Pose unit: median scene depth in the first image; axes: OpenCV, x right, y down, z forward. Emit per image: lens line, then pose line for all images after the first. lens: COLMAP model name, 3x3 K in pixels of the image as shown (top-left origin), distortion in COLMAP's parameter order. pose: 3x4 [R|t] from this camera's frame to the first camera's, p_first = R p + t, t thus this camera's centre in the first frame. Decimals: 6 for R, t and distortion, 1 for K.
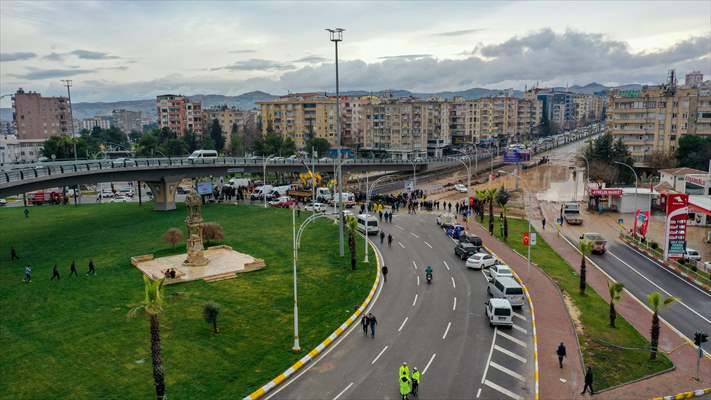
lens RADIAL K [[561.6, 0, 355.5], [0, 561.6, 200.0], [0, 0, 1]] dist [0.009031, 0.001272]
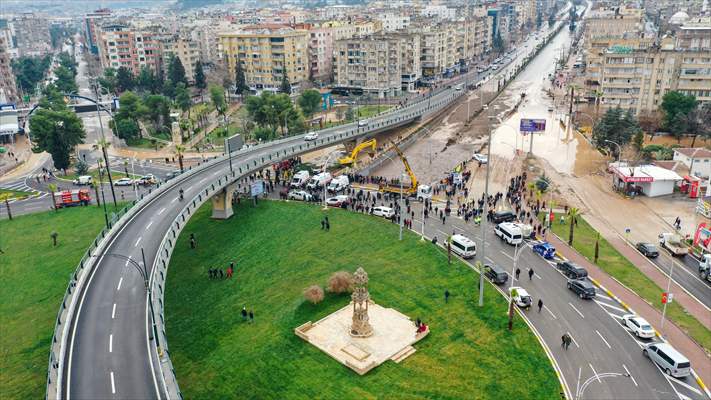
lens RADIAL K [[561.6, 0, 355.5], [0, 561.6, 200.0], [0, 0, 1]] dist [0.009031, 0.001272]
pose [[0.987714, -0.061302, 0.143746, -0.104655], [0.032656, 0.980506, 0.193756, -0.082066], [-0.152822, -0.186682, 0.970461, 0.003049]]
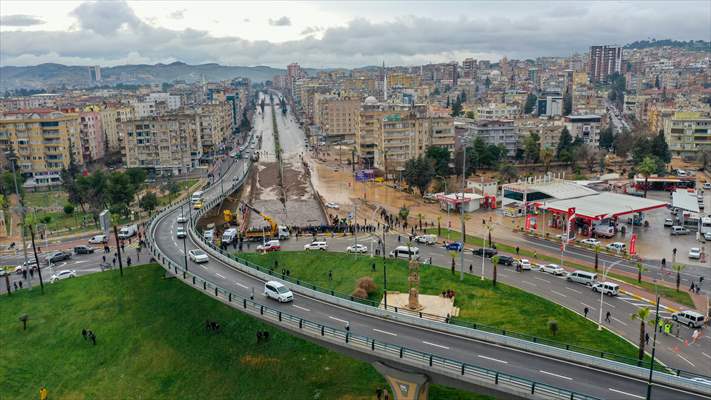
lens RADIAL K [[561.6, 0, 355.5], [0, 561.6, 200.0], [0, 0, 1]] dist [0.009031, 0.001272]
pose [[0.756466, -0.137270, 0.639465, -0.304566], [0.109343, 0.990509, 0.083278, -0.070162], [-0.644828, 0.006924, 0.764297, 0.003517]]
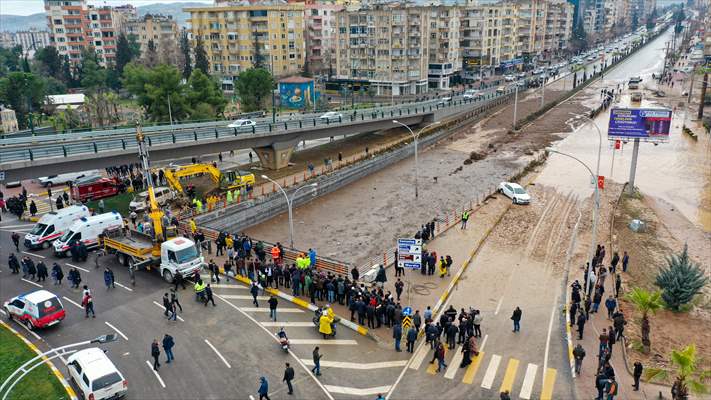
lens RADIAL K [[561.6, 0, 355.5], [0, 561.6, 200.0], [0, 0, 1]] dist [0.009031, 0.001272]
pose [[0.999803, -0.011560, 0.016159, 0.023940], [0.008944, 0.988105, 0.153520, -0.046922], [-0.017742, -0.153345, 0.988013, 0.281935]]
